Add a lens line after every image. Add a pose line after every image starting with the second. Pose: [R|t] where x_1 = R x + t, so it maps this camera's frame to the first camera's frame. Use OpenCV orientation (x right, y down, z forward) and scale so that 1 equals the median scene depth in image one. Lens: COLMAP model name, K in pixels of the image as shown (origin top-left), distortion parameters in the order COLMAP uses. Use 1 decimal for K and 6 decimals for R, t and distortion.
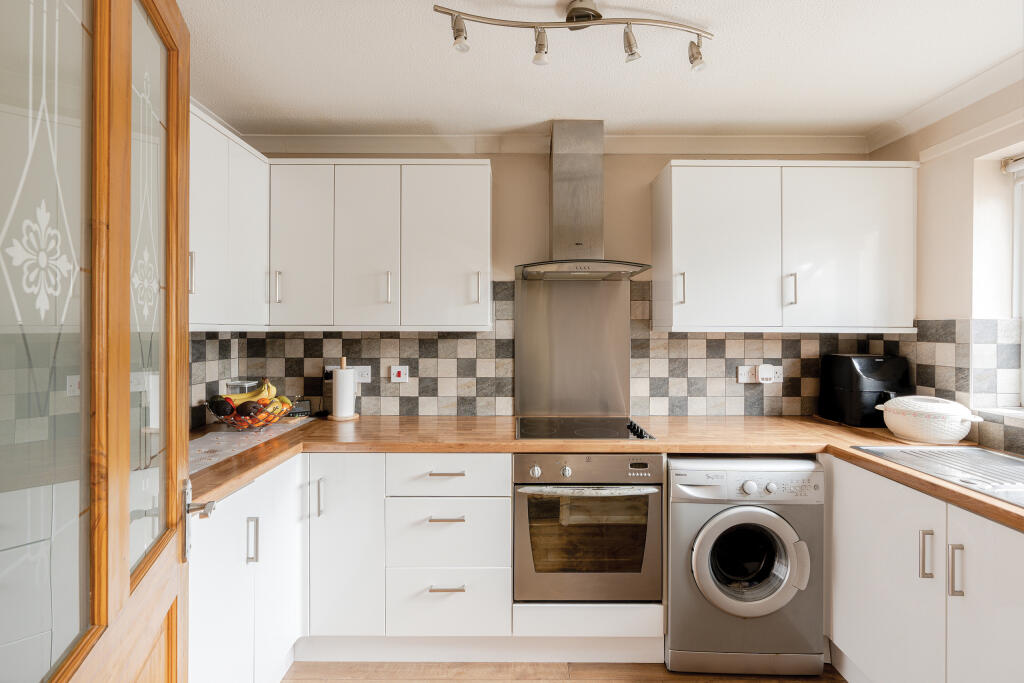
lens RADIAL K [[467.1, 0, 504.3], [0, 467.1, 331.2], [0, 0, 1]] dist [-0.009548, 0.002268]
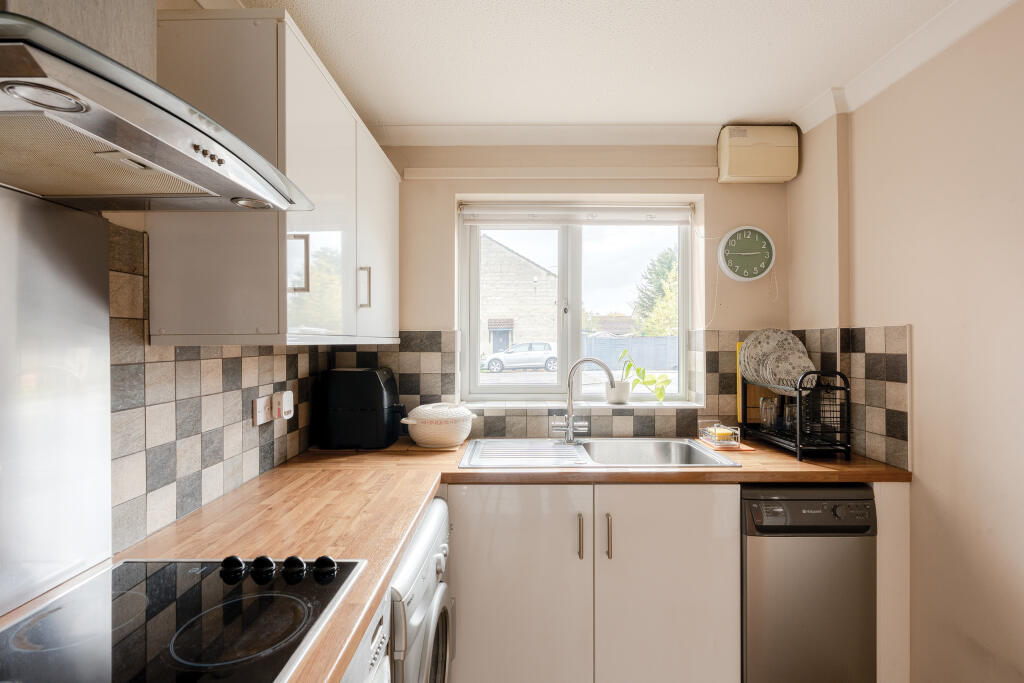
lens RADIAL K [[486.8, 0, 505.2], [0, 486.8, 341.3], [0, 0, 1]] dist [-0.009955, 0.003828]
pose [[-0.005056, -0.003445, 0.999981, -0.175390], [0.012680, 0.999913, 0.003509, -0.001498], [-0.999907, 0.012698, -0.005012, 0.765341]]
